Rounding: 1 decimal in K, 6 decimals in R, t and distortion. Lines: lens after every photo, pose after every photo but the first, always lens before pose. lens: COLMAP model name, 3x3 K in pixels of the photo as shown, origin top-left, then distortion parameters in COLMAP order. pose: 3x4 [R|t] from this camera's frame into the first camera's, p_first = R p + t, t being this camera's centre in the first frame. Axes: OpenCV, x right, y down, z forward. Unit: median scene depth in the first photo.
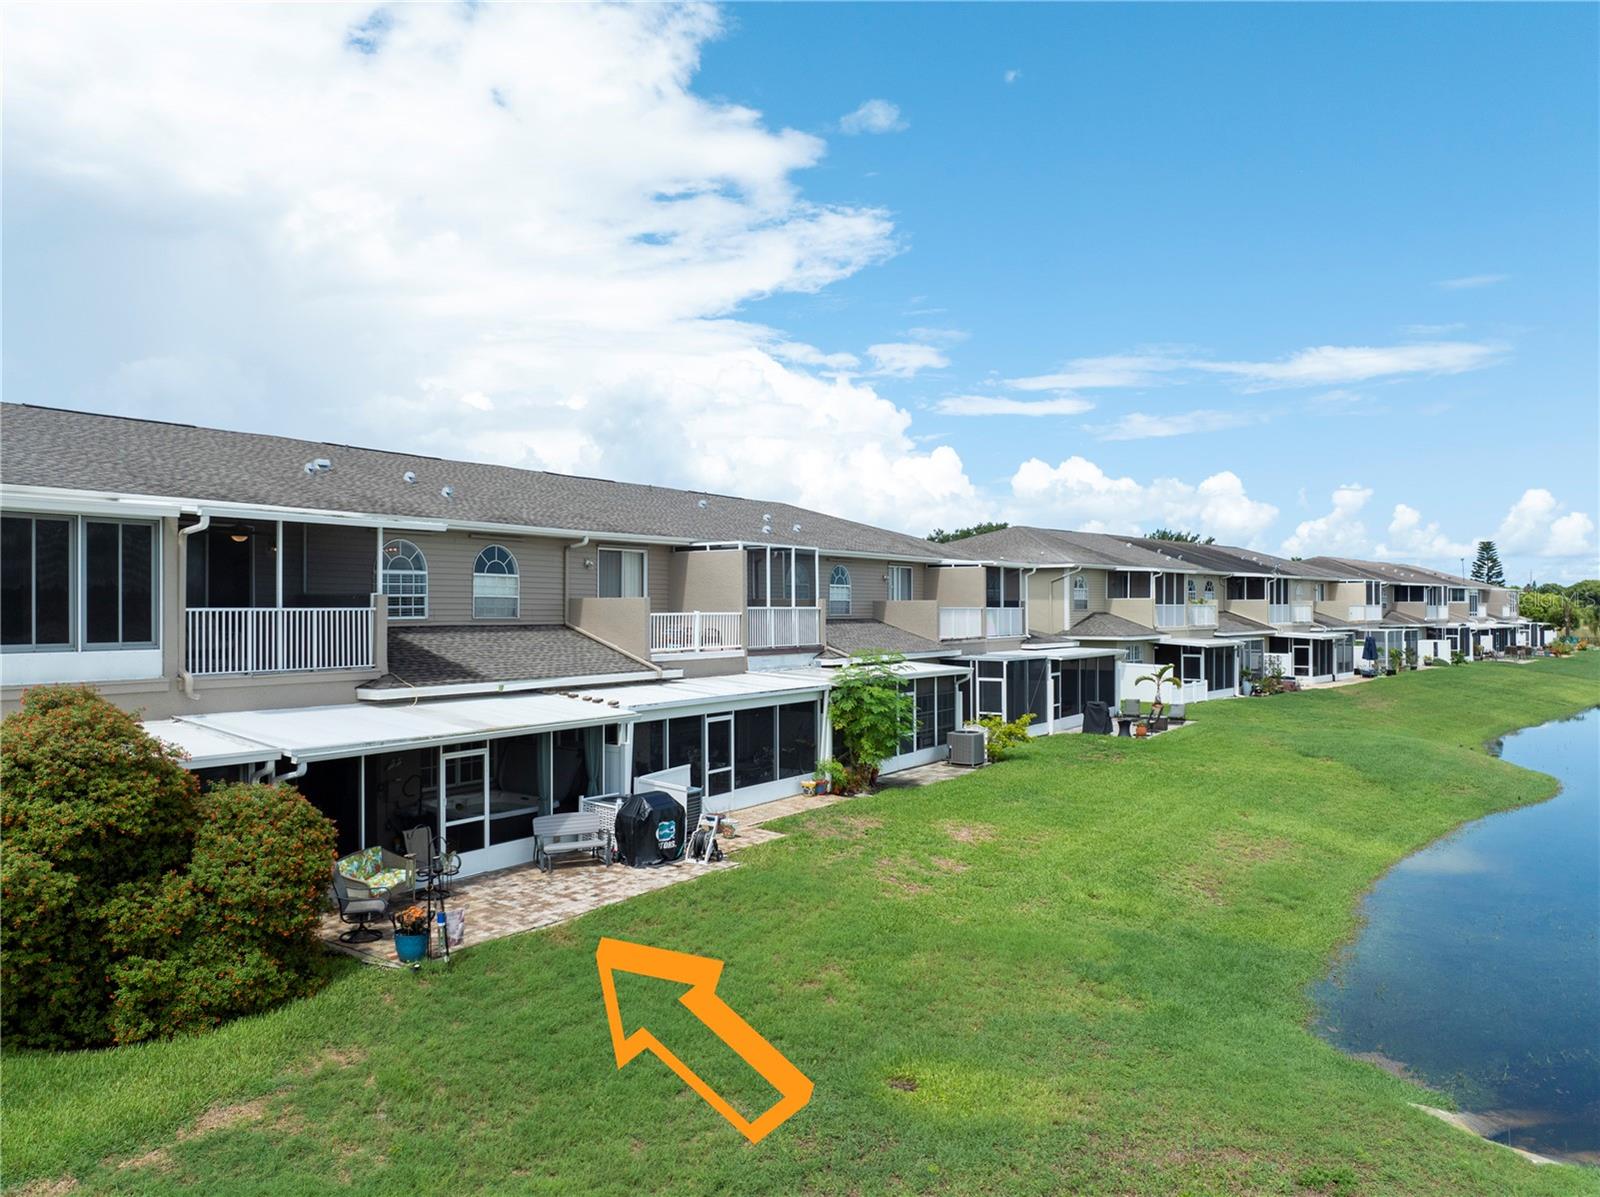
lens RADIAL K [[1126.8, 0, 800.0], [0, 1126.8, 598.5], [0, 0, 1]] dist [-0.032667, -0.002882]
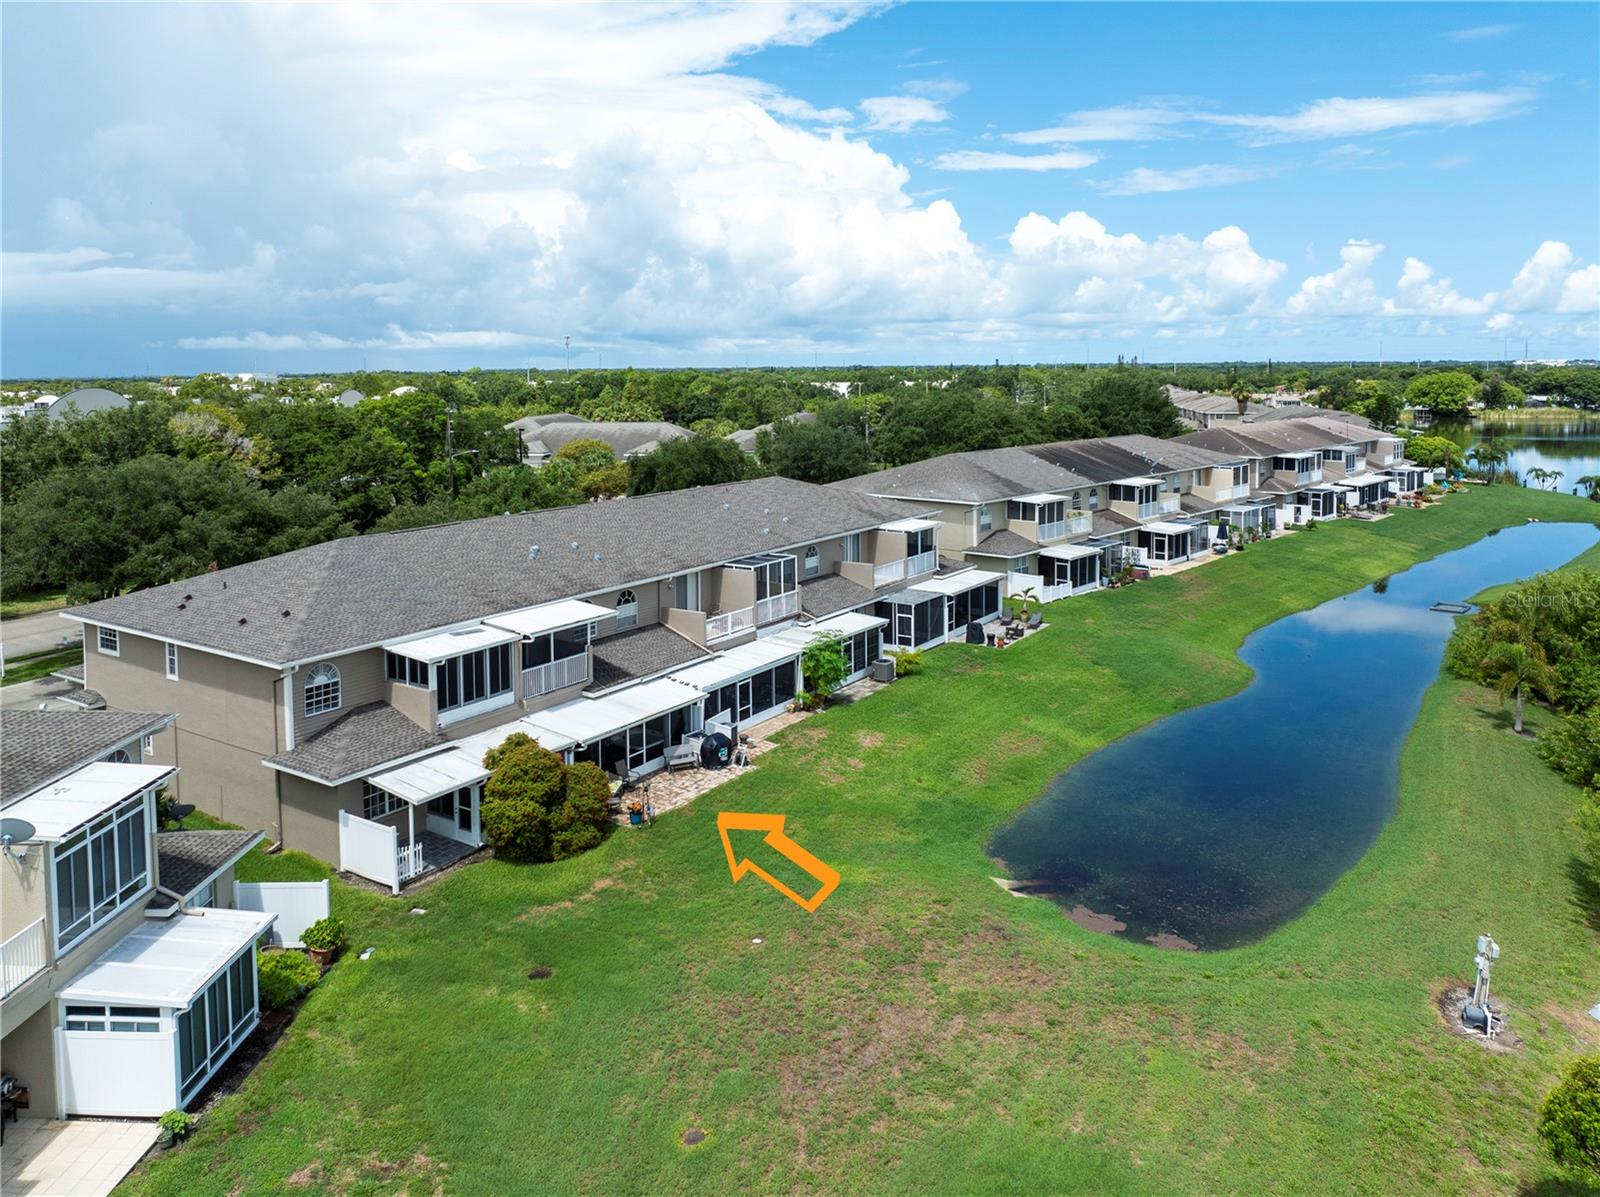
lens RADIAL K [[1148.1, 0, 797.1], [0, 1148.1, 440.0], [0, 0, 1]] dist [-0.027721, 0.005746]
pose [[0.999987, -0.004820, 0.001777, 0.016978], [0.004682, 0.997460, 0.071079, -0.408141], [-0.002115, -0.071070, 0.997469, -0.862893]]
